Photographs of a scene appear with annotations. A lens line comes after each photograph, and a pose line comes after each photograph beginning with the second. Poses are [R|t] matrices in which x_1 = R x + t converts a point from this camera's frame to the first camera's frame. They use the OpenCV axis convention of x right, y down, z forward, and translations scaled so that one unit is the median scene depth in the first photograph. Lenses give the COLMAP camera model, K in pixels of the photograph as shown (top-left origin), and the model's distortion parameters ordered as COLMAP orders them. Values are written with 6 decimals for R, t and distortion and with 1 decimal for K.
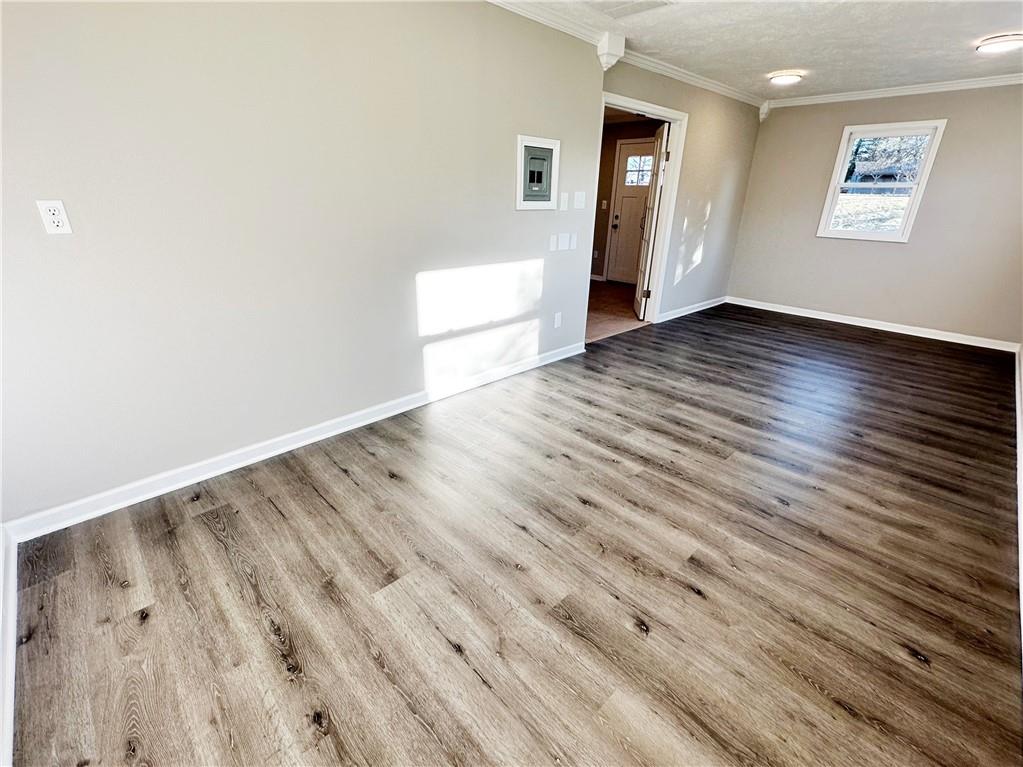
lens RADIAL K [[458.4, 0, 511.5], [0, 458.4, 383.5], [0, 0, 1]] dist [-0.000101, -0.000007]
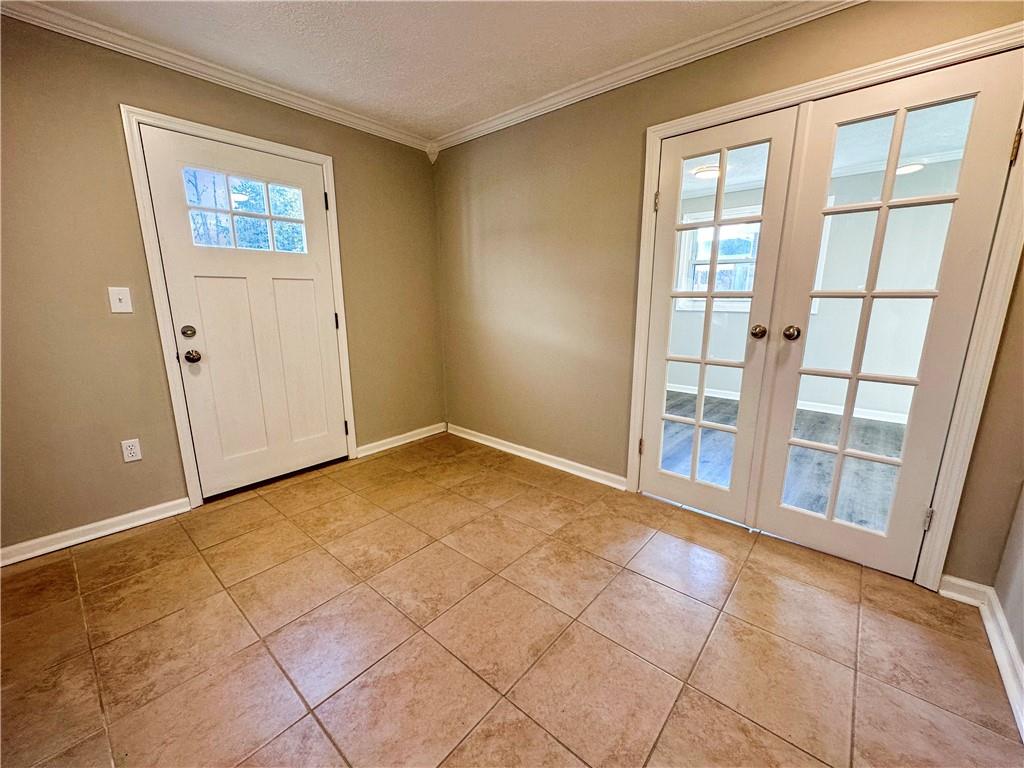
lens RADIAL K [[409.9, 0, 512.0], [0, 409.9, 384.0], [0, 0, 1]] dist [-0.000215, -0.000060]
pose [[-0.095570, -0.229052, 0.968711, -0.175736], [0.372091, 0.894399, 0.248191, -0.545512], [-0.923263, 0.384168, -0.000250, 1.375979]]
